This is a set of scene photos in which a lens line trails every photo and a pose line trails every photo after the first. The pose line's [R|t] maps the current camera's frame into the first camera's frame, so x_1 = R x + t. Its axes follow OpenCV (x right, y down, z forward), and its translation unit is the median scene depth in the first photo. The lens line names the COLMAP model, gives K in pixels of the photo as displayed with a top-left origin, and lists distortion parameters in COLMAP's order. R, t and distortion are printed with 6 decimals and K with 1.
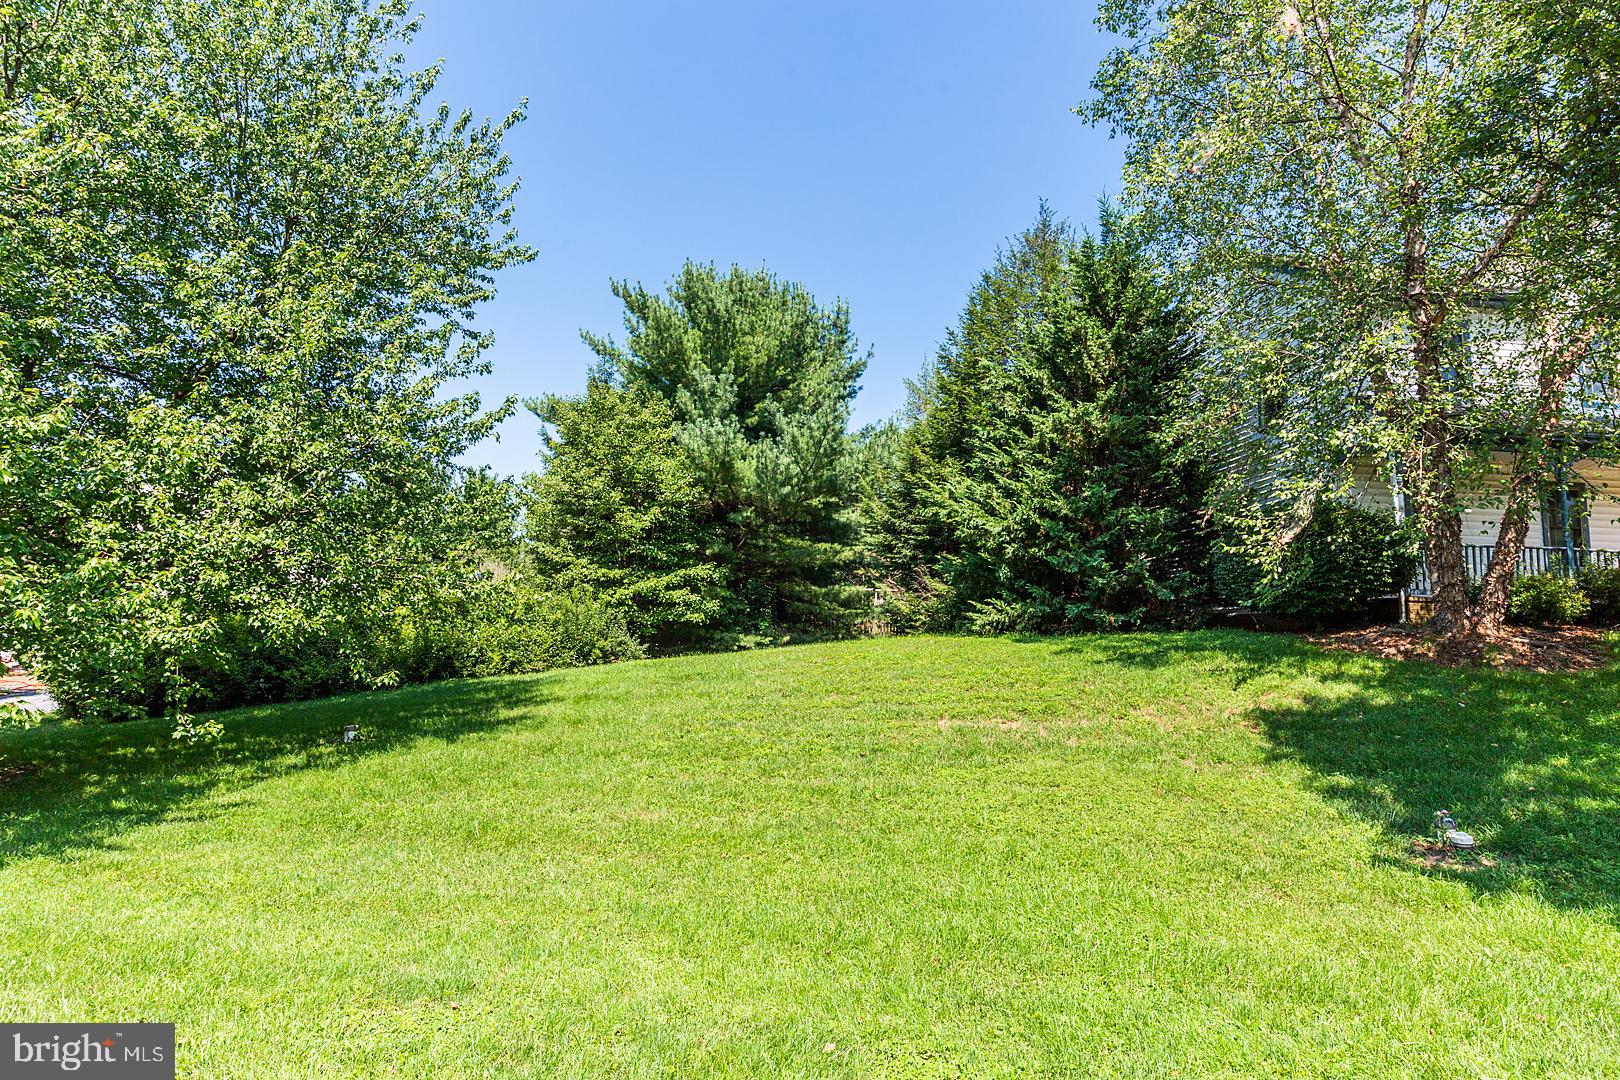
lens RADIAL K [[896.6, 0, 825.0], [0, 896.6, 532.5], [0, 0, 1]] dist [0.003239, -0.000285]
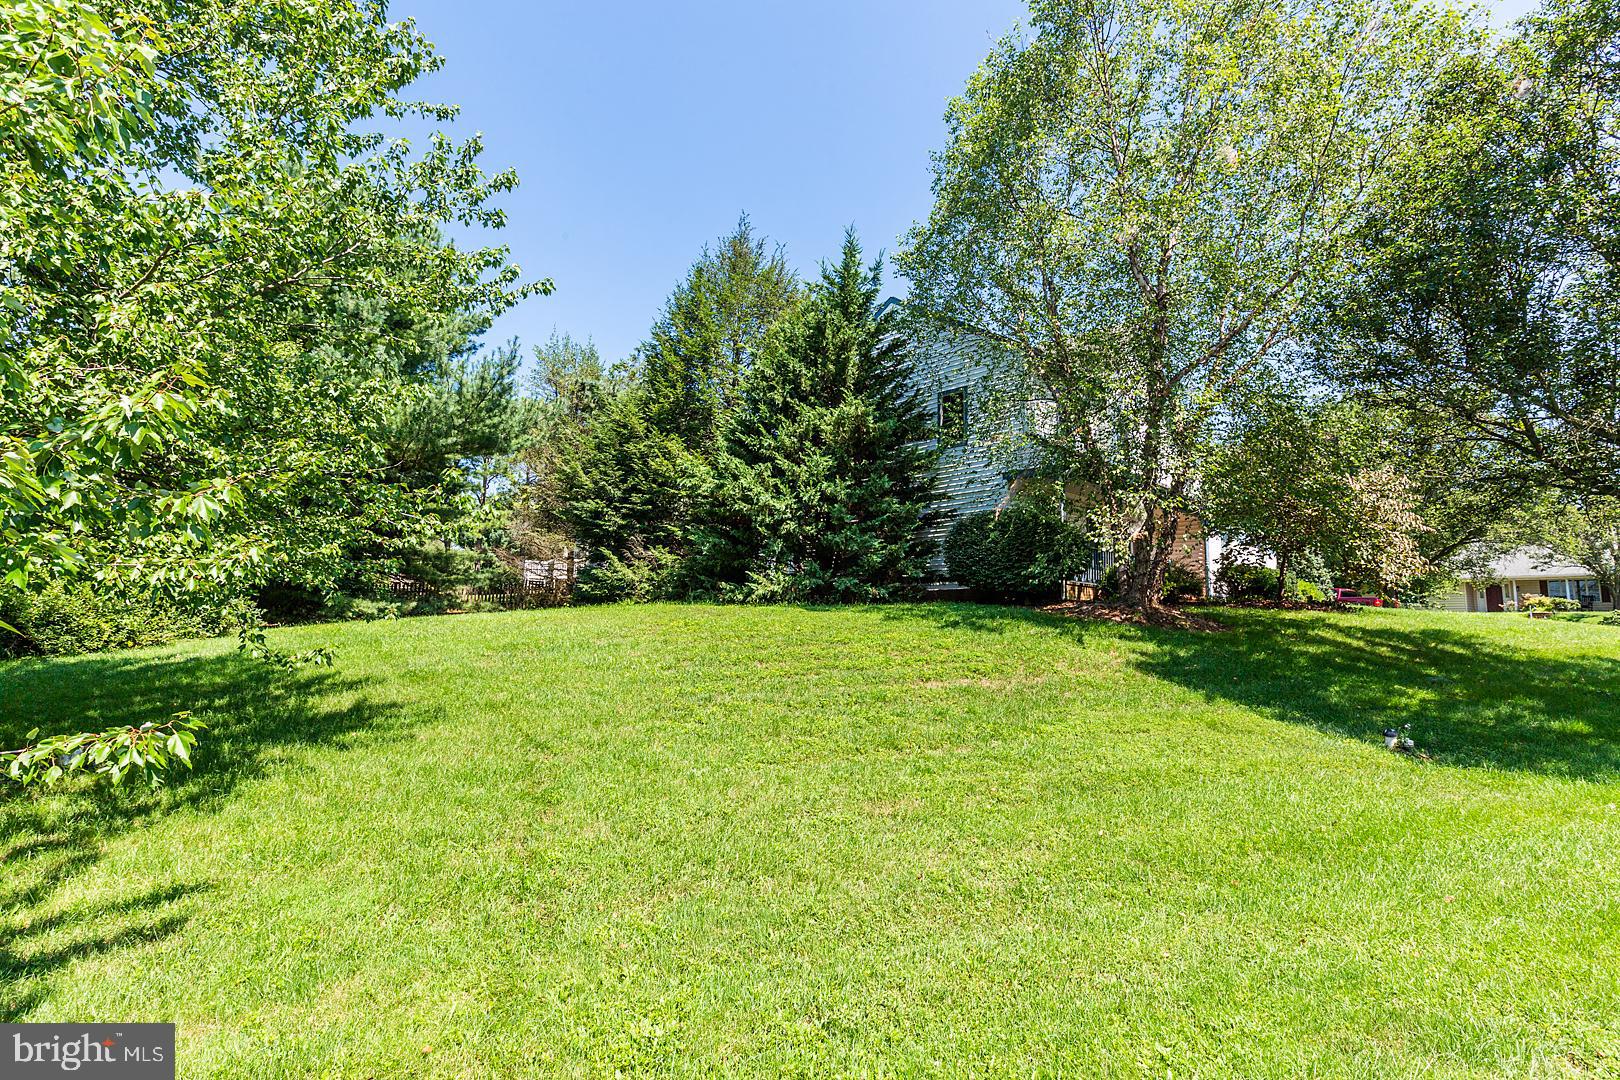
lens RADIAL K [[788.7, 0, 809.0], [0, 788.7, 536.3], [0, 0, 1]] dist [-0.000920, 0.001609]
pose [[0.796025, 0.067217, 0.601520, -0.229954], [-0.081544, 0.996664, -0.003462, 0.021513], [-0.599746, -0.046295, 0.798850, 0.144844]]
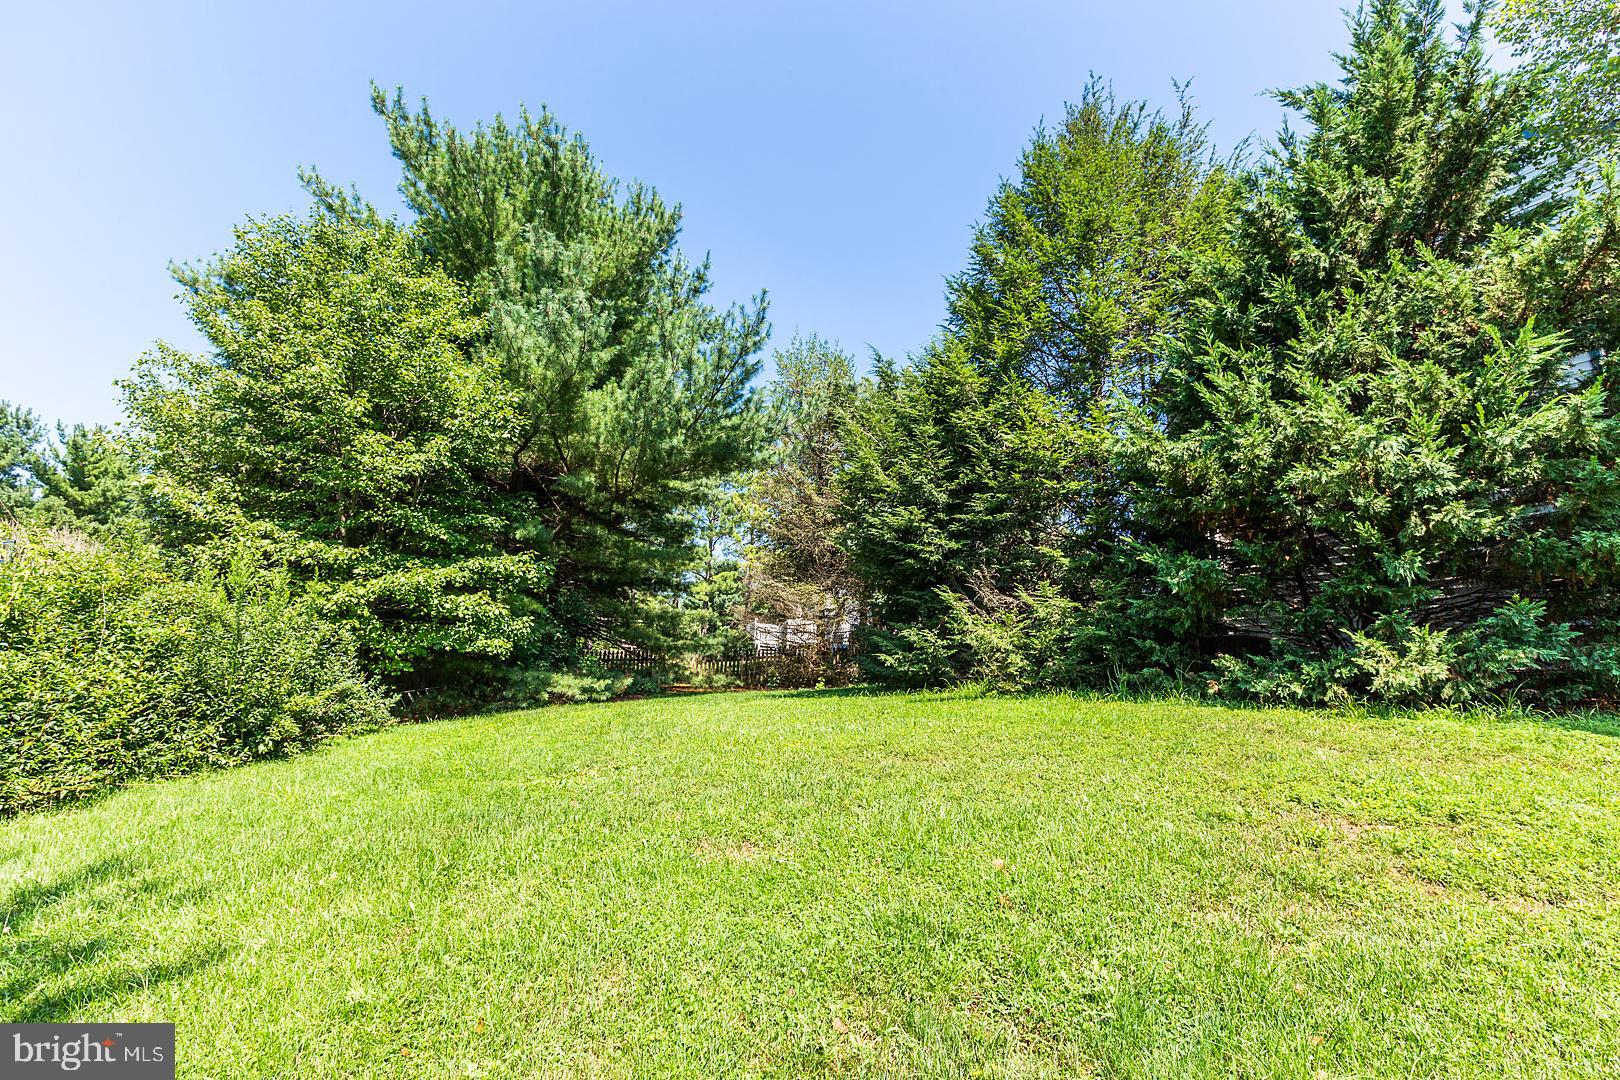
lens RADIAL K [[722.6, 0, 801.2], [0, 722.6, 538.0], [0, 0, 1]] dist [0.002463, -0.000108]
pose [[0.924508, 0.087640, 0.370950, -0.143573], [-0.064487, 0.995142, -0.074393, 0.050411], [-0.375668, 0.044855, 0.925668, 0.519097]]
